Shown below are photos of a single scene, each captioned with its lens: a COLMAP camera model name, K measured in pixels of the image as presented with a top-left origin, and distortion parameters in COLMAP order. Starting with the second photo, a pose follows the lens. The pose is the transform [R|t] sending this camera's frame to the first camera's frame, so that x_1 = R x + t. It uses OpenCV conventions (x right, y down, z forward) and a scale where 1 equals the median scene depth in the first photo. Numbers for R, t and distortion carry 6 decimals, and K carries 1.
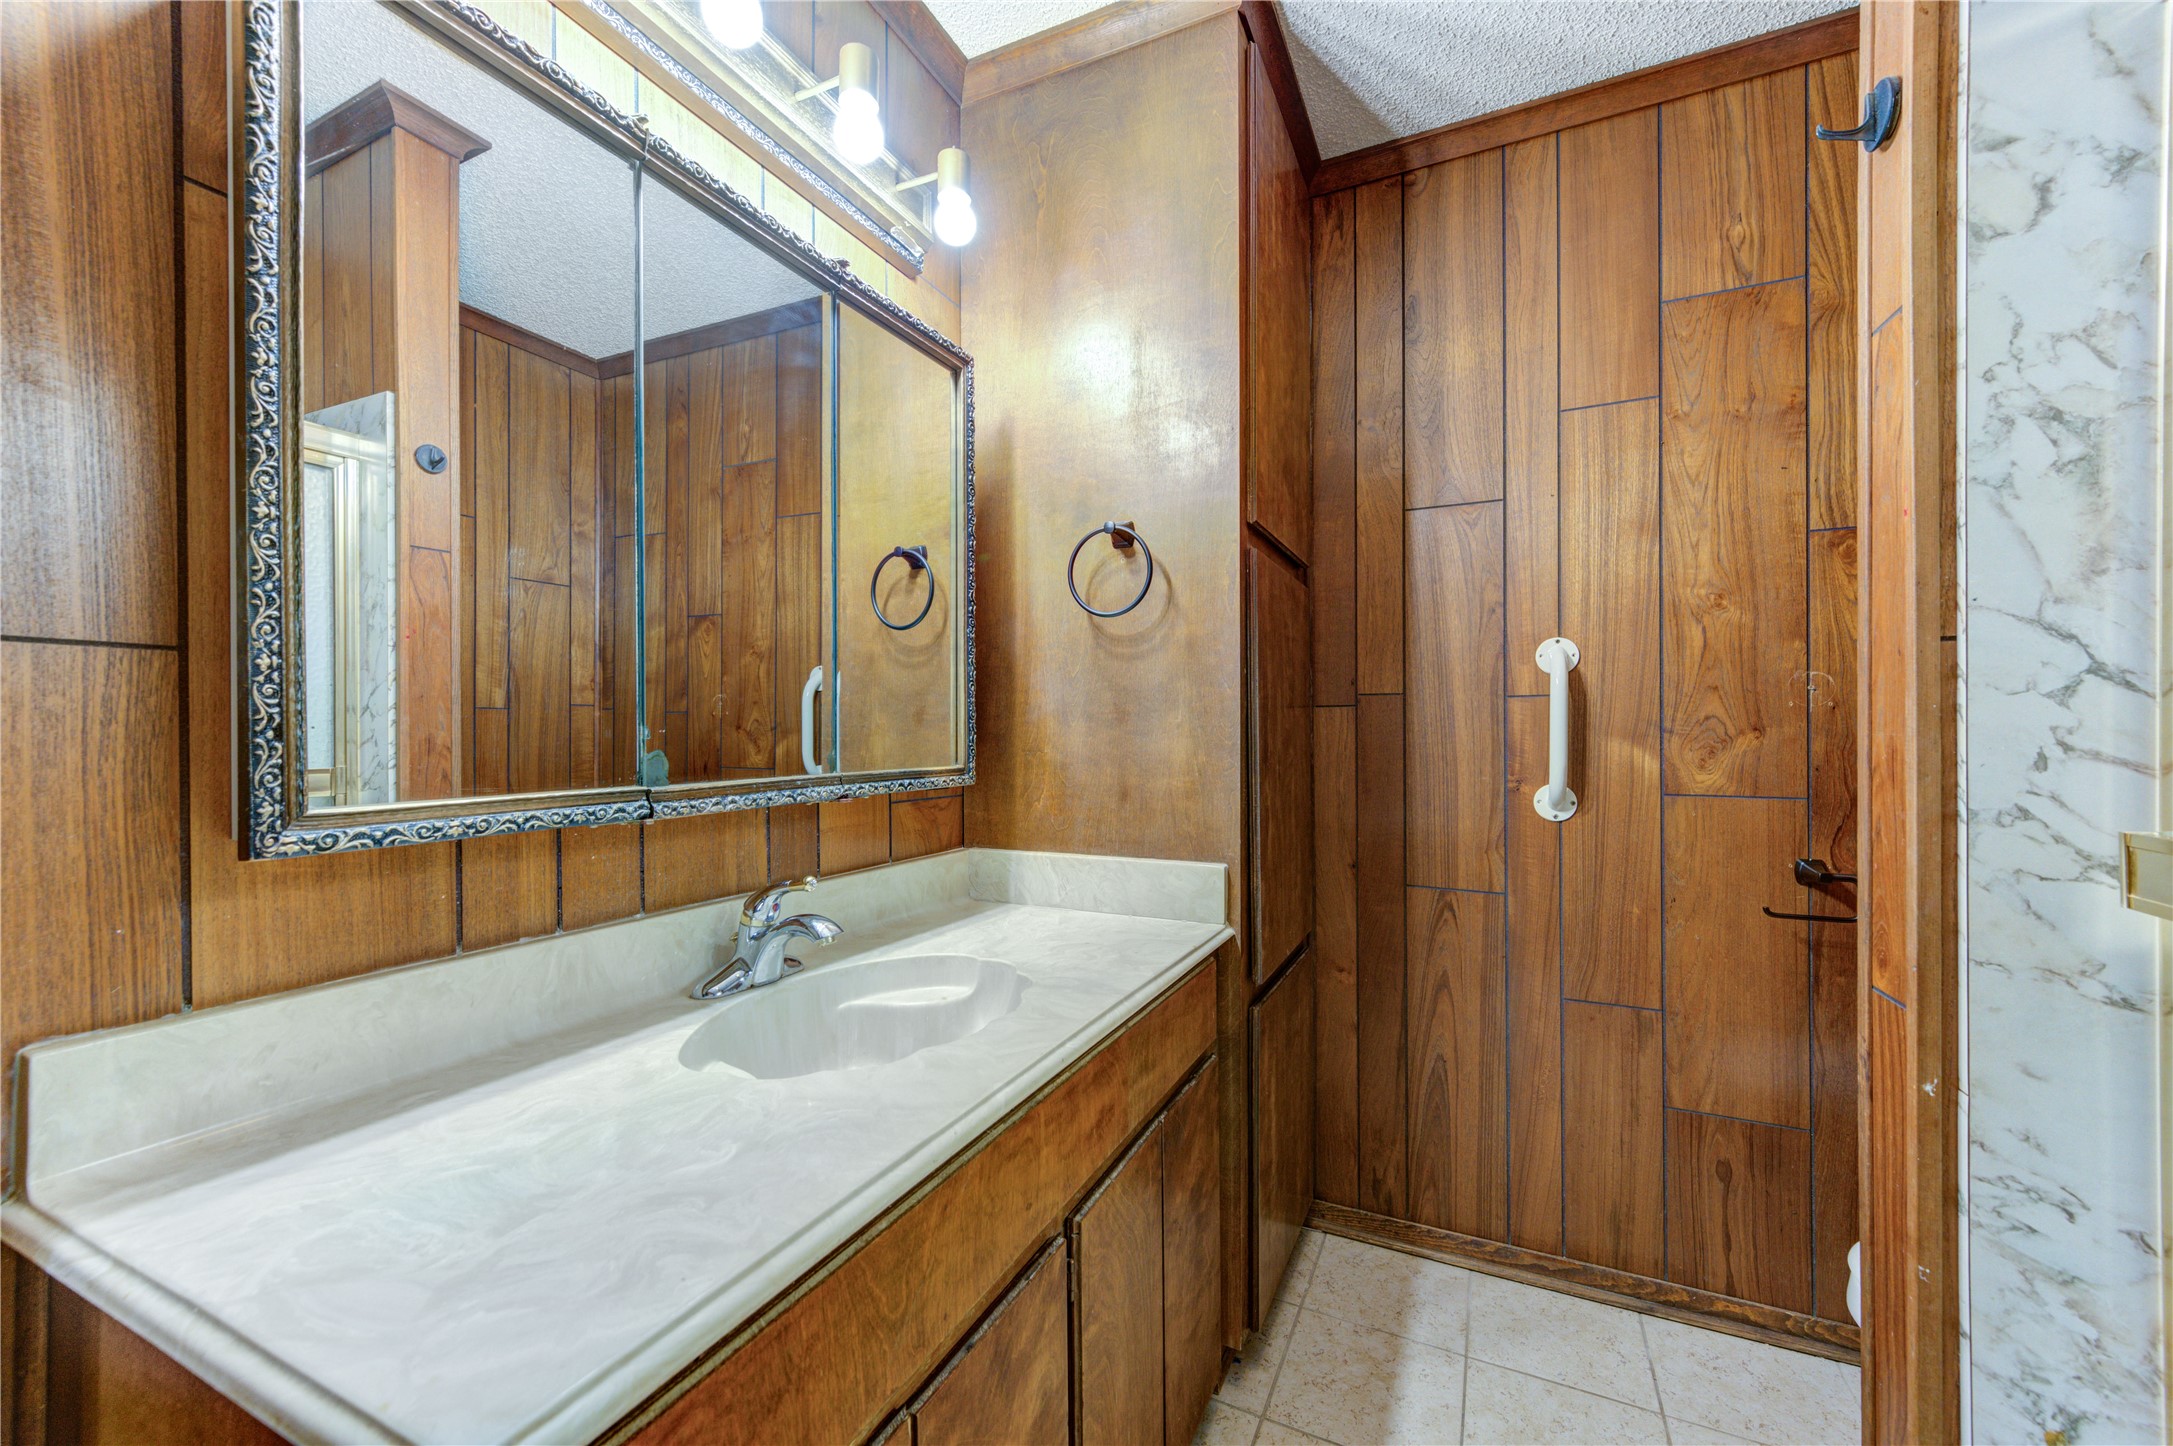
lens RADIAL K [[869.7, 0, 1084.9], [0, 869.7, 738.9], [0, 0, 1]] dist [-0.001749, 0.002533]
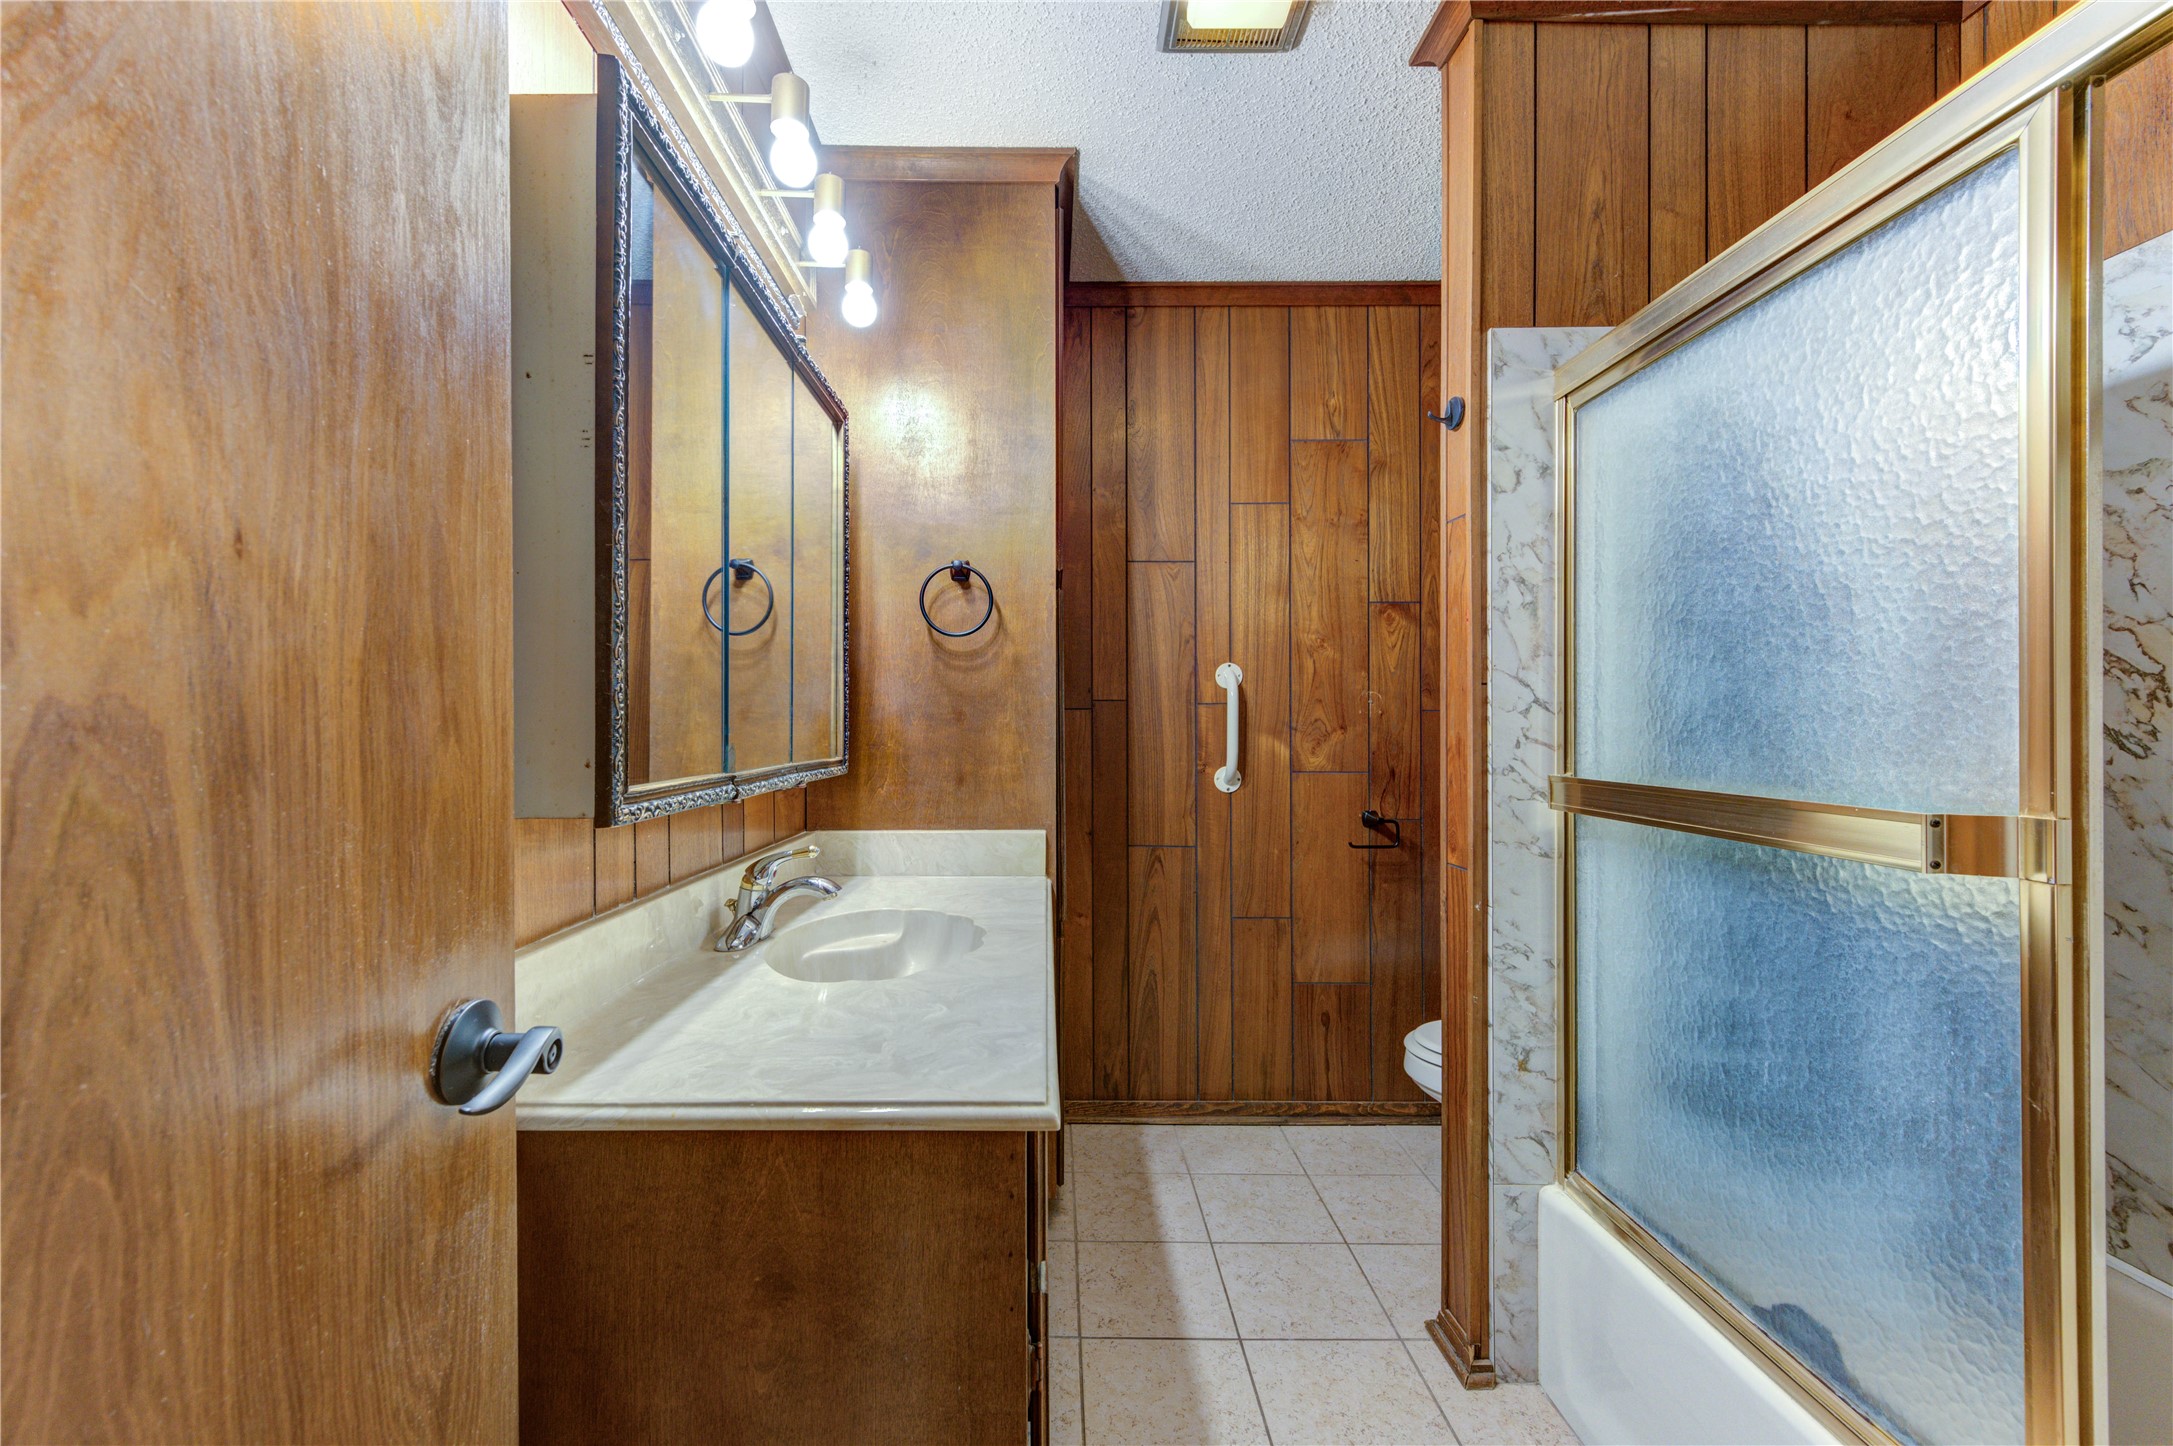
lens RADIAL K [[847.1, 0, 1092.3], [0, 847.1, 734.2], [0, 0, 1]] dist [0.001810, -0.000197]
pose [[0.898068, -0.001117, 0.439856, -0.274360], [0.001944, 0.999997, -0.001431, 0.001124], [-0.439853, 0.002141, 0.898067, -0.146519]]
